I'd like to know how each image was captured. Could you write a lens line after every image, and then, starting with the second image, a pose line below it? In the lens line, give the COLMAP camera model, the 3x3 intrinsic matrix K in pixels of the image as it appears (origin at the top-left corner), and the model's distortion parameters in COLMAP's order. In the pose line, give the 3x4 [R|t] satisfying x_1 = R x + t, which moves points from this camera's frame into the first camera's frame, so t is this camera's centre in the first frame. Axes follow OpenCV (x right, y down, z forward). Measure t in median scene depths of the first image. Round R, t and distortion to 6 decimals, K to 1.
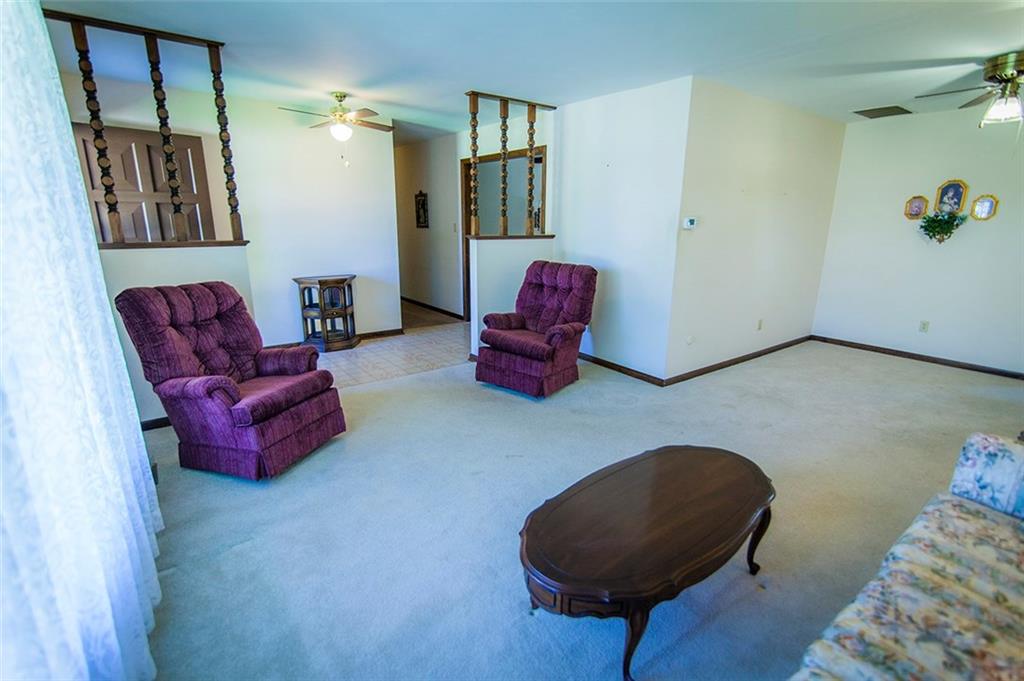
lens RADIAL K [[476.0, 0, 512.0], [0, 476.0, 340.5], [0, 0, 1]] dist [-0.000790, -0.000306]
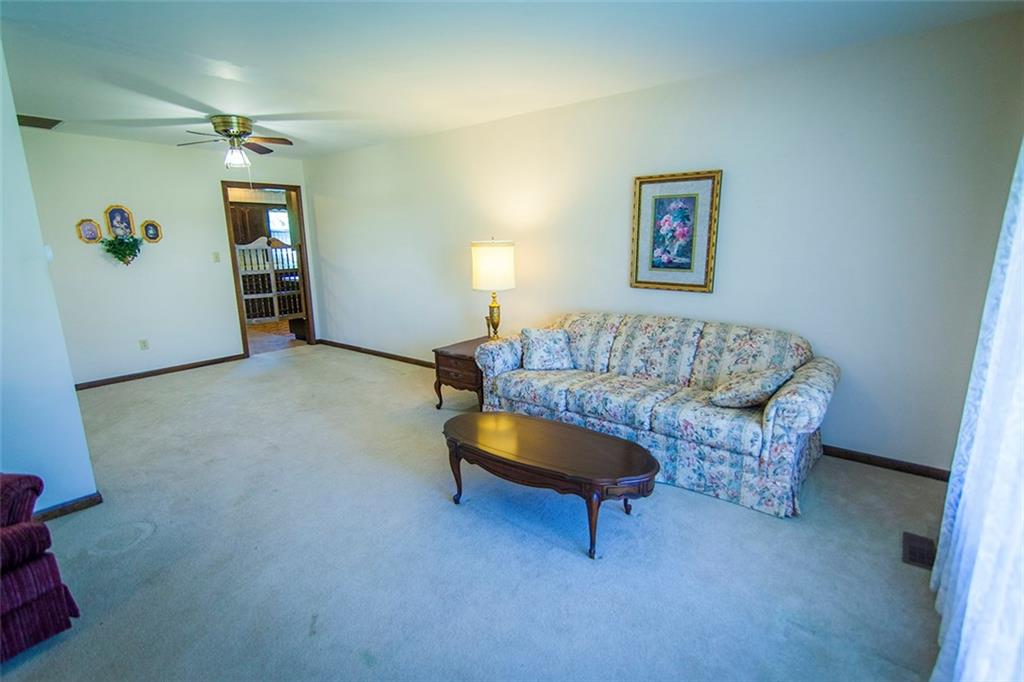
lens RADIAL K [[476.0, 0, 512.0], [0, 476.0, 341.0], [0, 0, 1]] dist [-0.000790, -0.000306]
pose [[-0.267374, -0.206819, 0.941136, -0.348361], [0.252402, 0.927561, 0.275543, -0.127679], [-0.929948, 0.311218, -0.195804, 0.482822]]
